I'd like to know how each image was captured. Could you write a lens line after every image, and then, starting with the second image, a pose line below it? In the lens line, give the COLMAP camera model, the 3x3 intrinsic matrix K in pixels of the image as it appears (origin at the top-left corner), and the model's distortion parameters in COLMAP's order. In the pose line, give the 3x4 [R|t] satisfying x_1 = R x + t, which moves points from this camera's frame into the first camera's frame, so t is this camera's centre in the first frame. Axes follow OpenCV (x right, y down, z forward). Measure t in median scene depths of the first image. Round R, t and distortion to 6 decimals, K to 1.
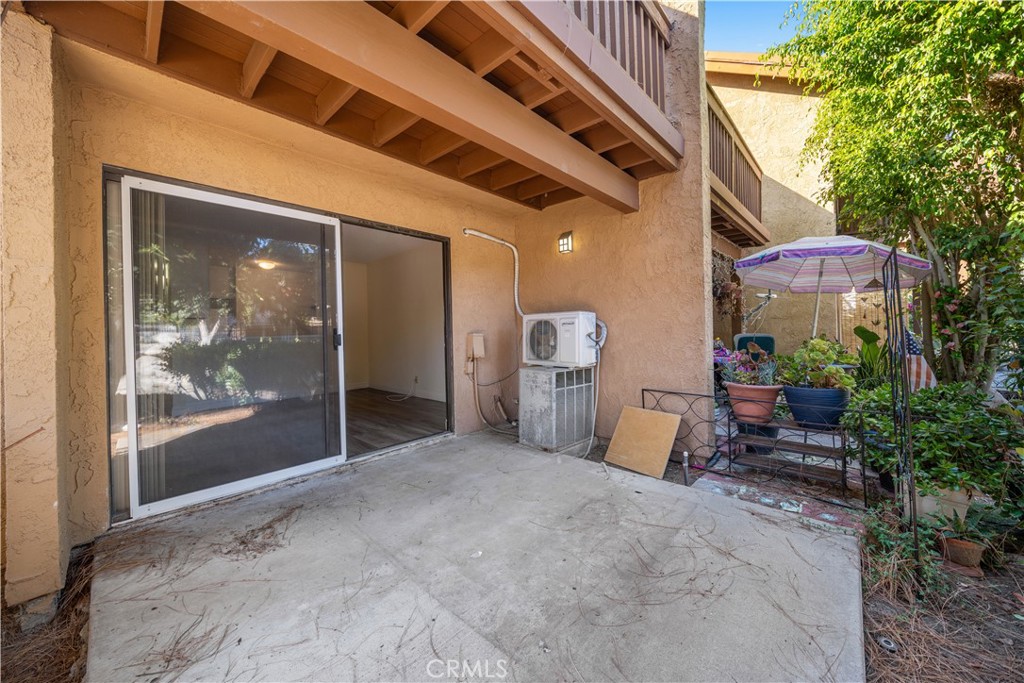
lens RADIAL K [[370.4, 0, 513.7], [0, 370.4, 330.2], [0, 0, 1]] dist [-0.000693, -0.000004]
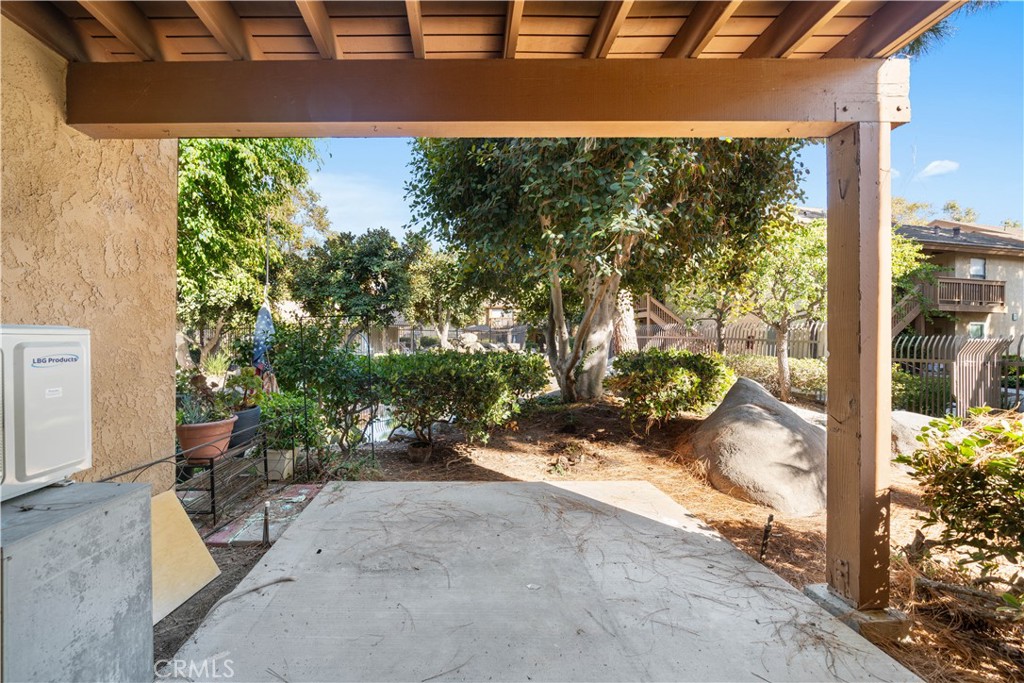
lens RADIAL K [[370.4, 0, 454.6], [0, 370.4, 345.1], [0, 0, 1]] dist [-0.000693, -0.000004]
pose [[-0.672068, 0.010667, 0.740412, -0.443219], [0.012452, 0.999918, -0.003103, -0.030788], [-0.740384, 0.007134, -0.672146, 1.145225]]
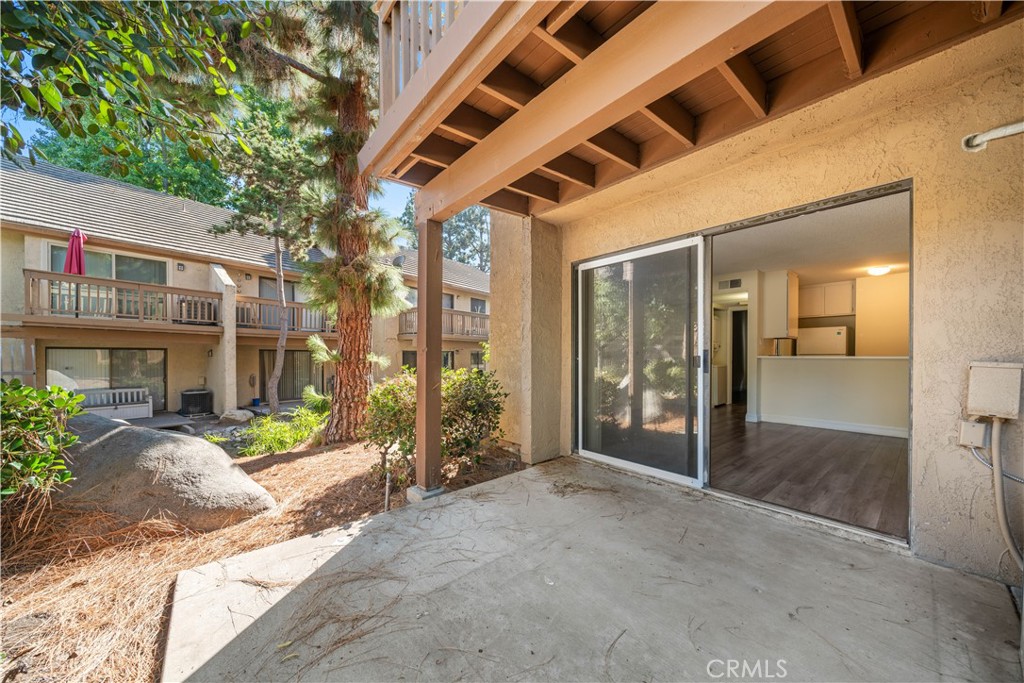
lens RADIAL K [[370.4, 0, 513.2], [0, 370.4, 350.7], [0, 0, 1]] dist [-0.000693, -0.000004]
pose [[-0.140815, 0.016566, -0.989897, 0.561690], [0.006180, 0.999855, 0.015853, -0.020481], [0.990017, -0.003886, -0.140897, 0.658117]]
